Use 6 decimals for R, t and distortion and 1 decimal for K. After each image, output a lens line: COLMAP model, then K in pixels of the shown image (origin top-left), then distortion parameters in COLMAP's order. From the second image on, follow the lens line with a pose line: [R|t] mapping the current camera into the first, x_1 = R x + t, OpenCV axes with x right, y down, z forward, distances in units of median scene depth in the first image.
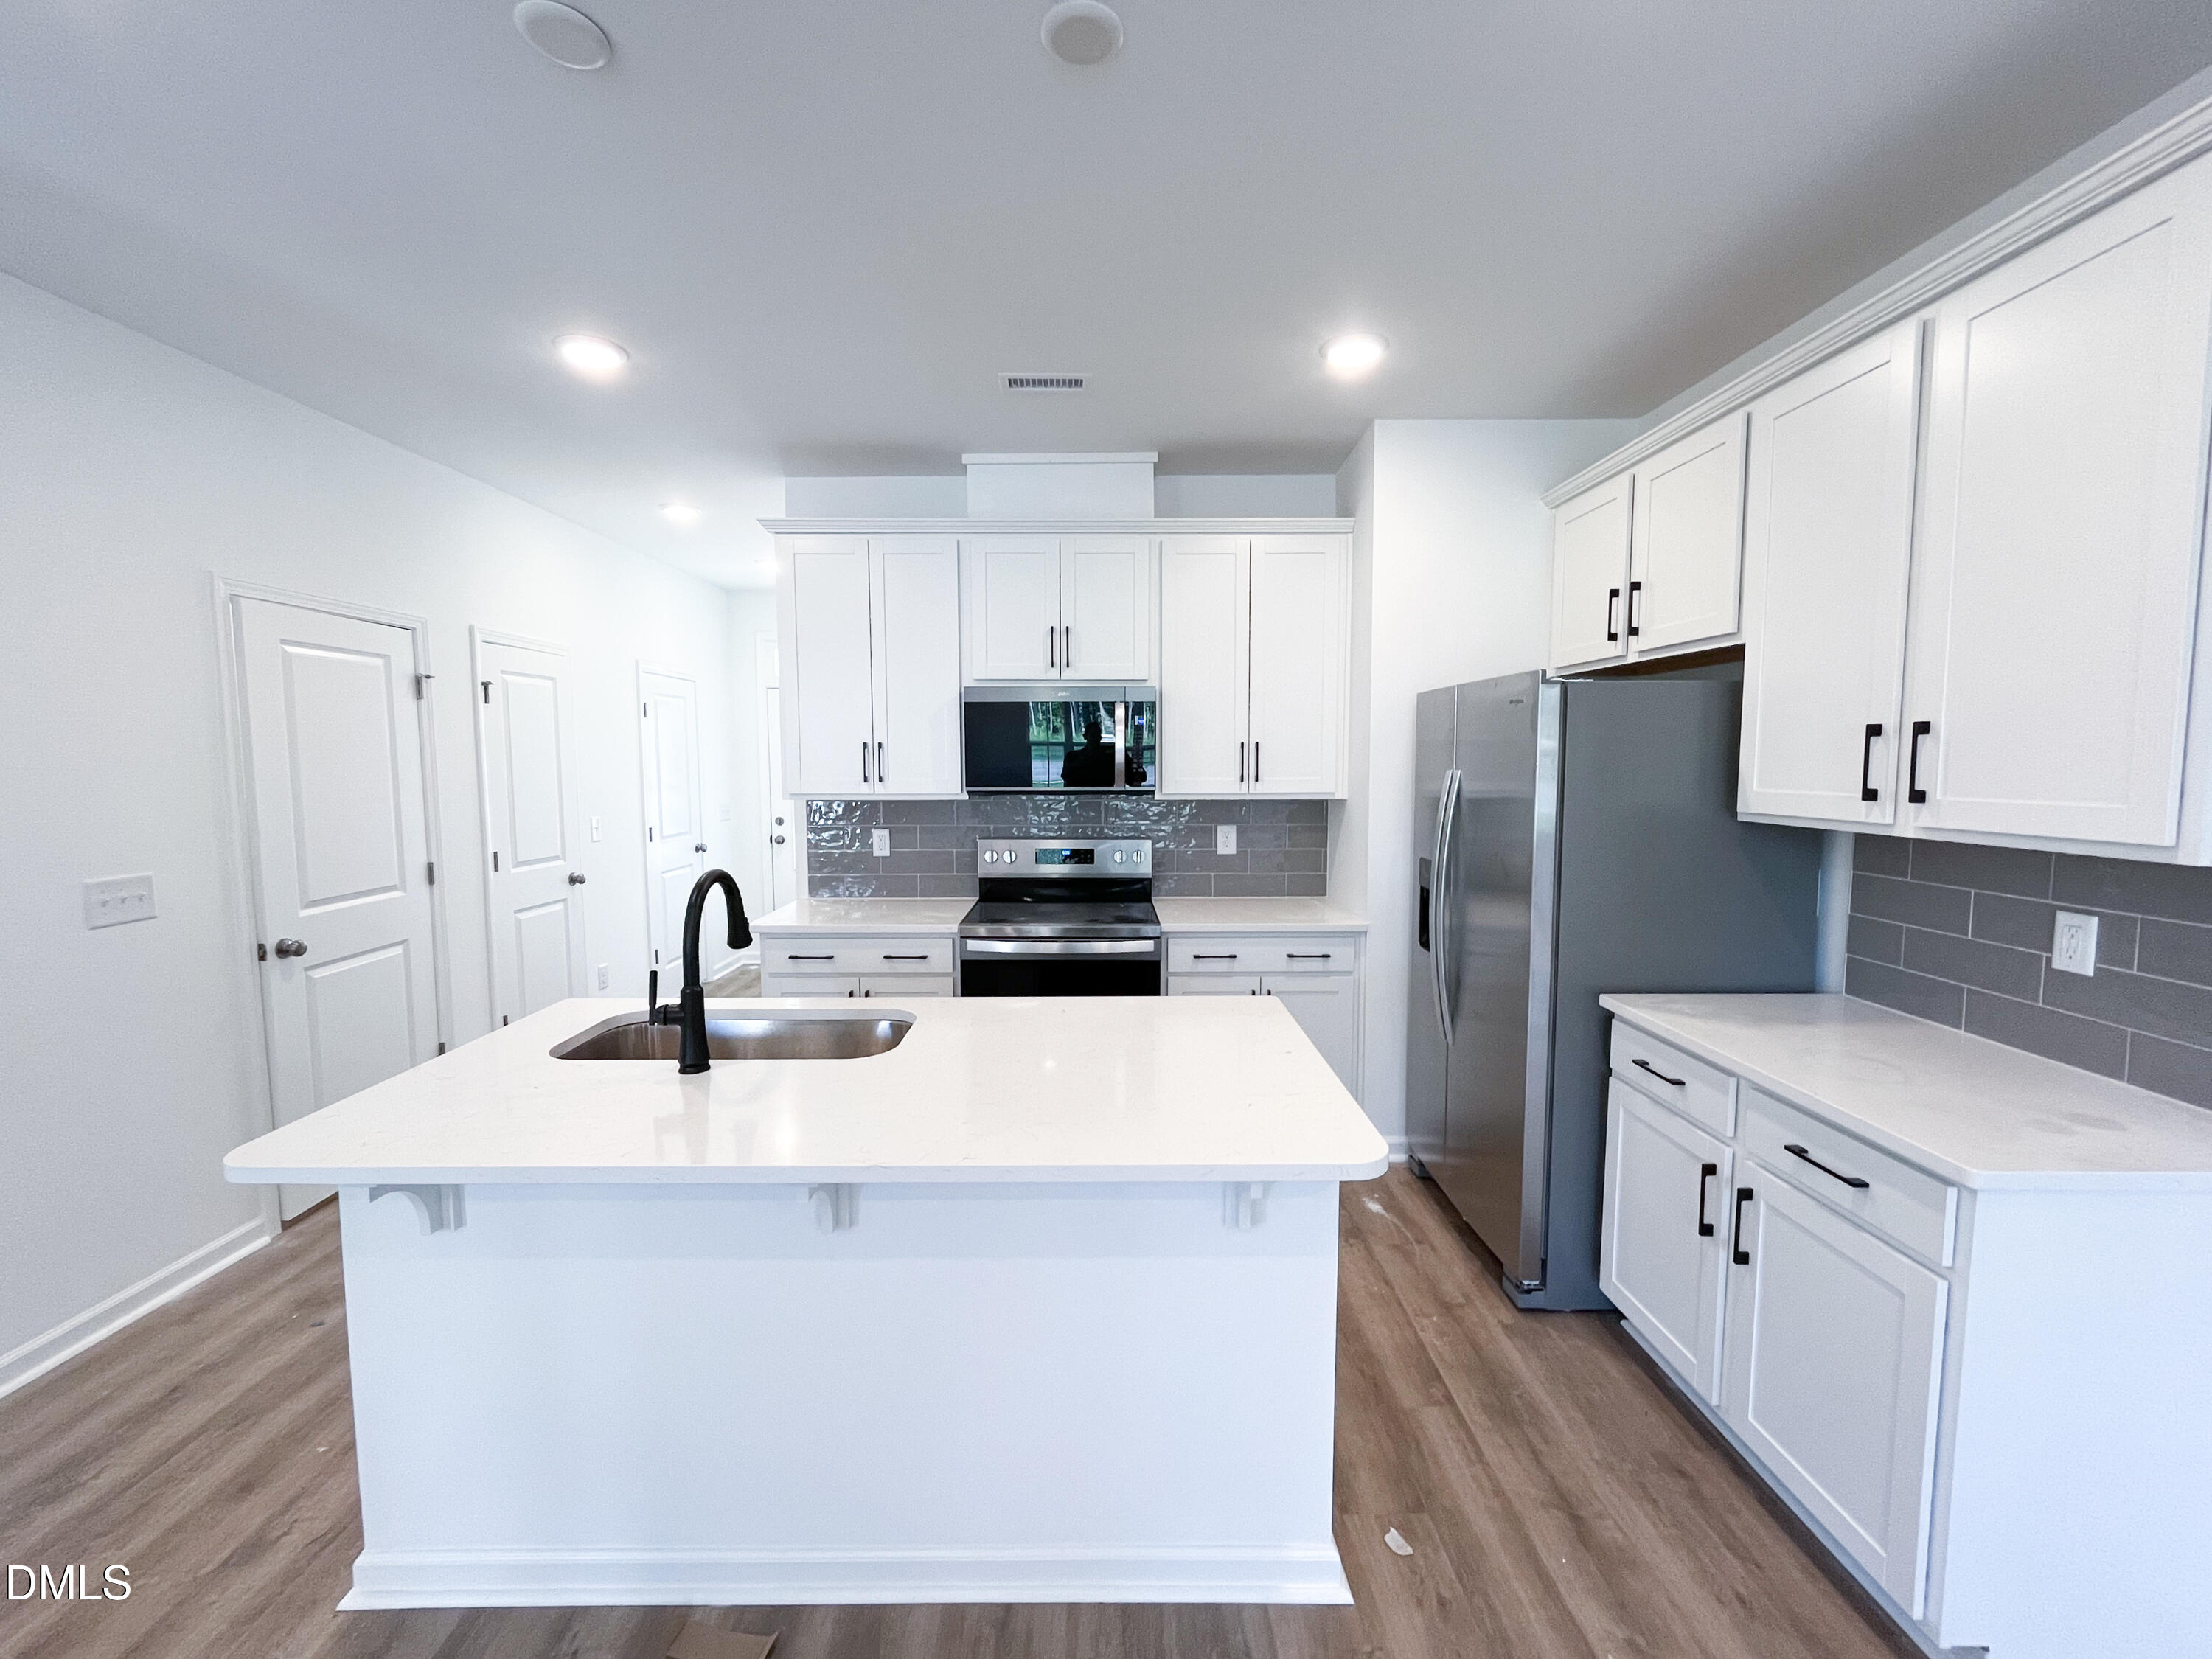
lens RADIAL K [[906.9, 0, 1100.5], [0, 906.9, 828.5], [0, 0, 1]] dist [0.000531, -0.002172]
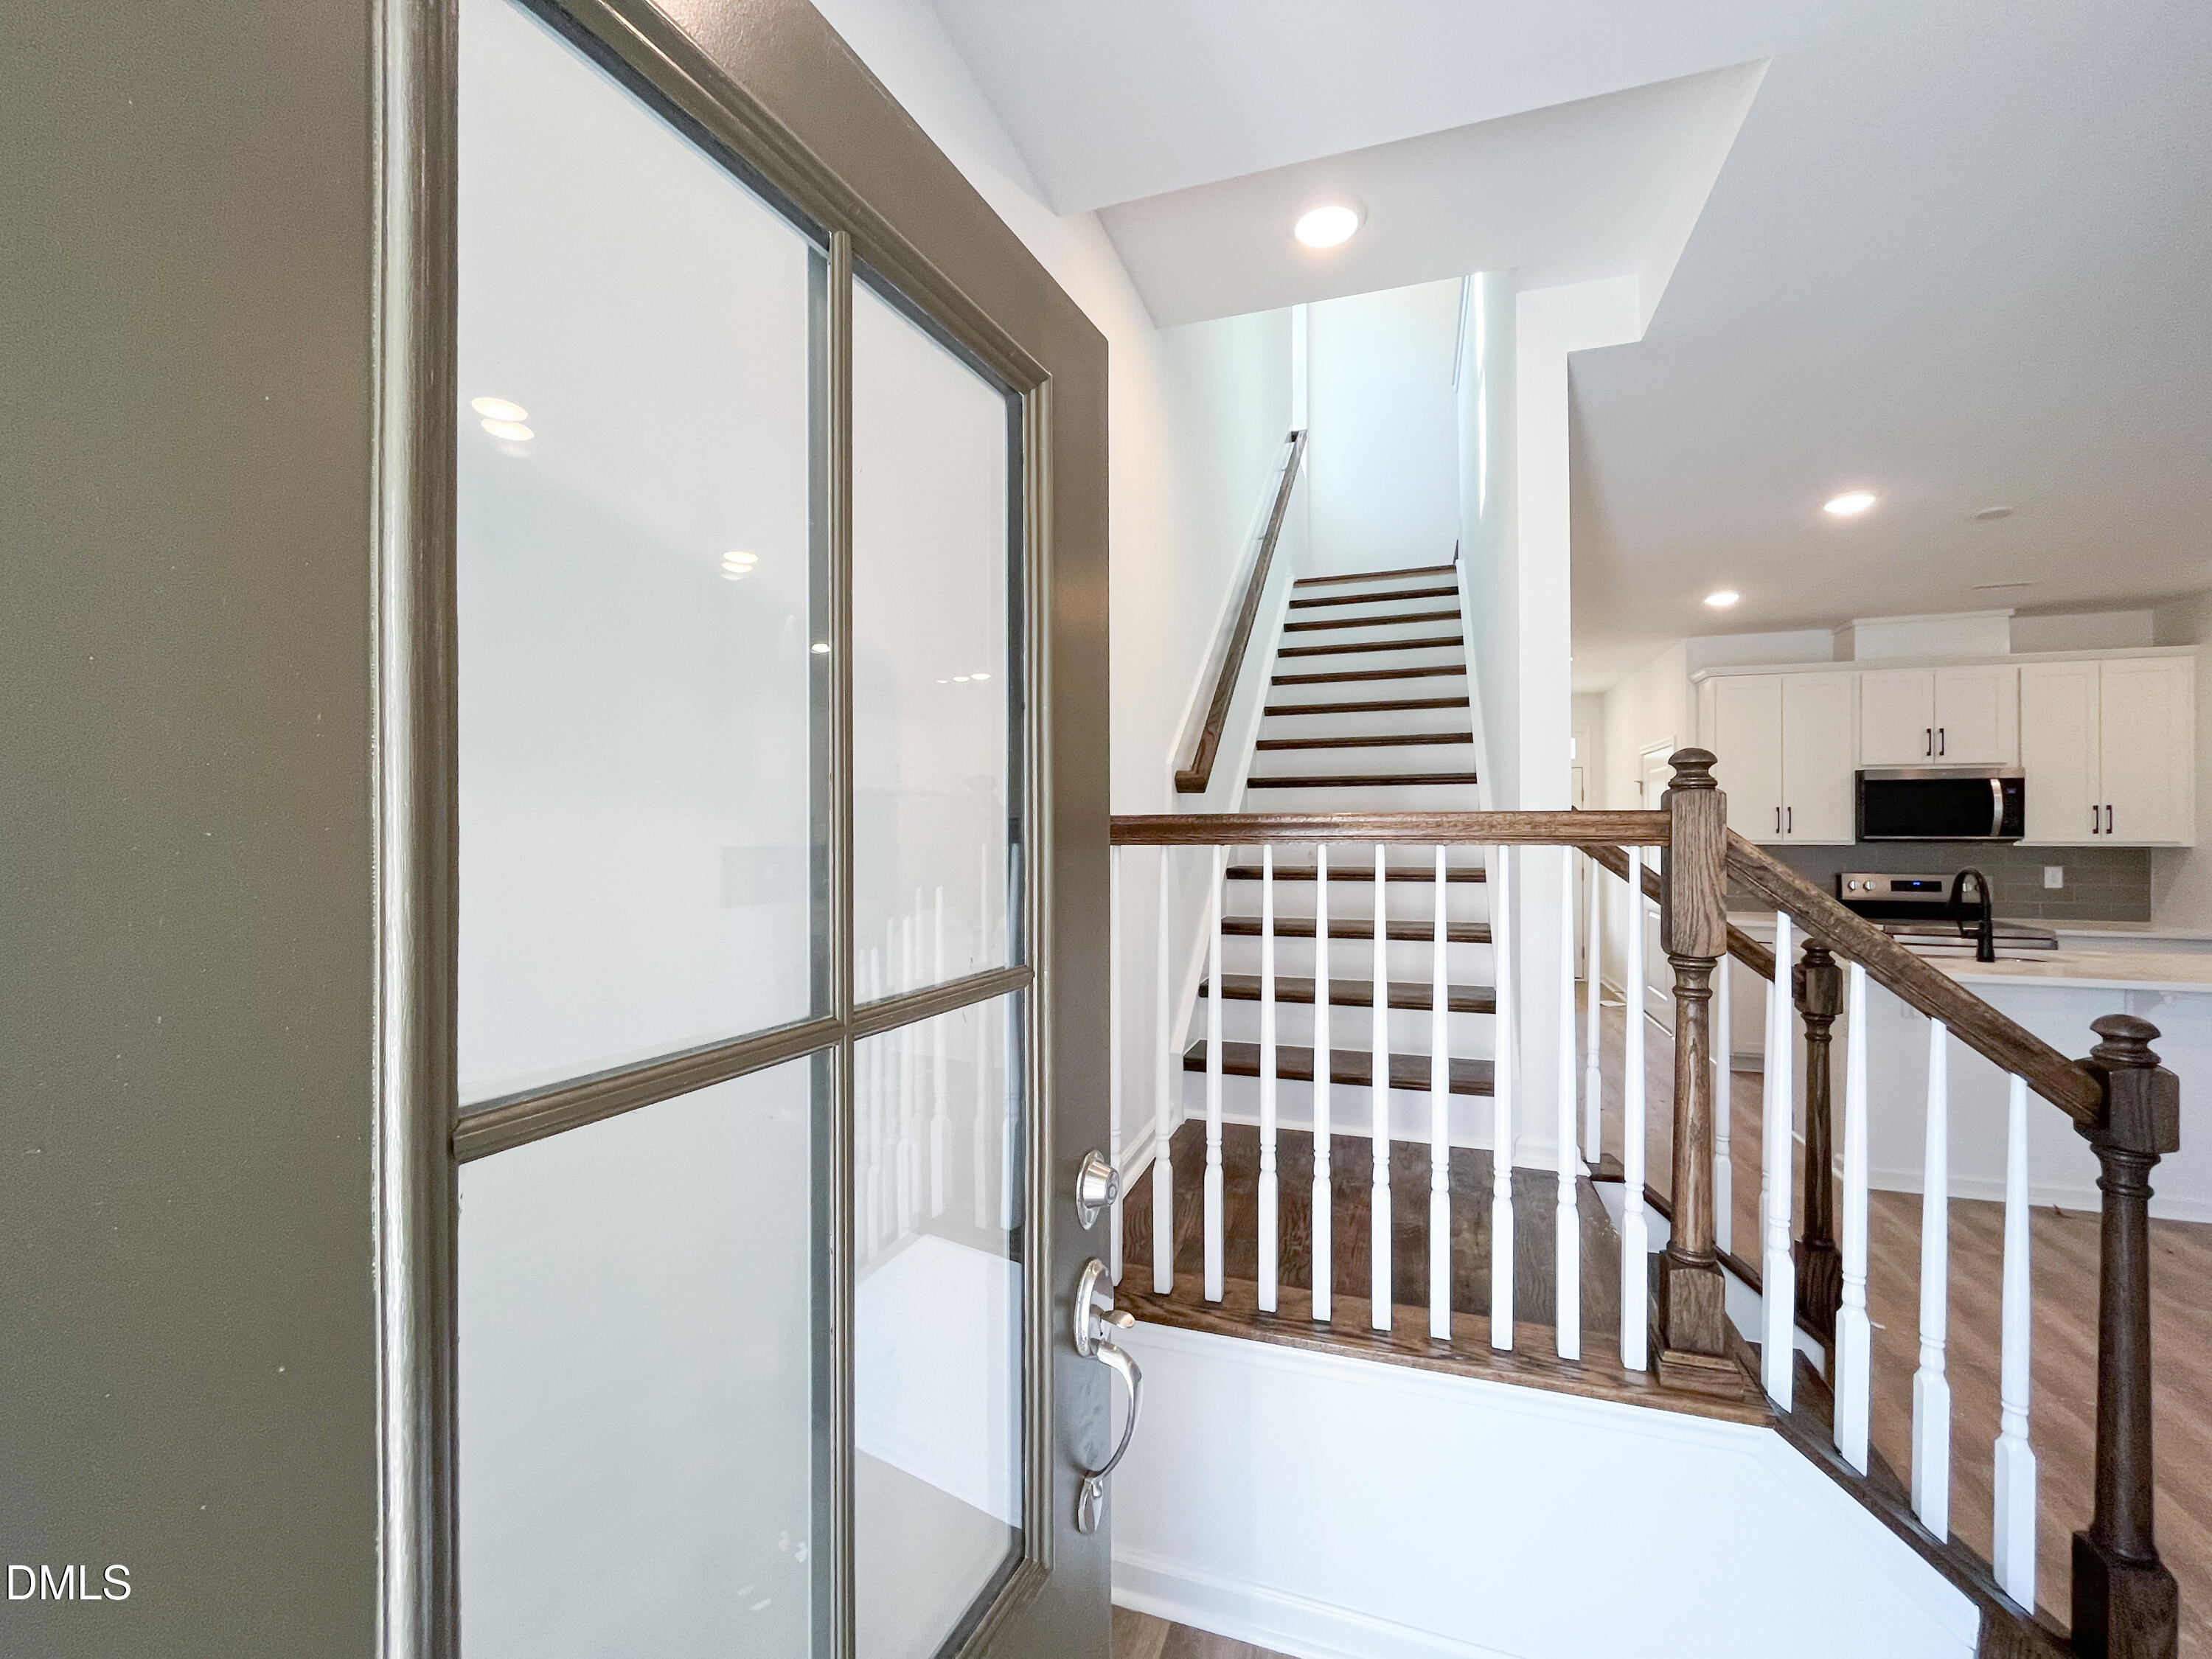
lens RADIAL K [[906.9, 0, 1092.6], [0, 906.9, 821.6], [0, 0, 1]] dist [0.000531, -0.002172]
pose [[0.945644, 0.001883, -0.325197, -0.863931], [-0.028238, 0.996682, -0.076341, 0.080921], [0.323974, 0.081374, 0.942560, -0.825880]]
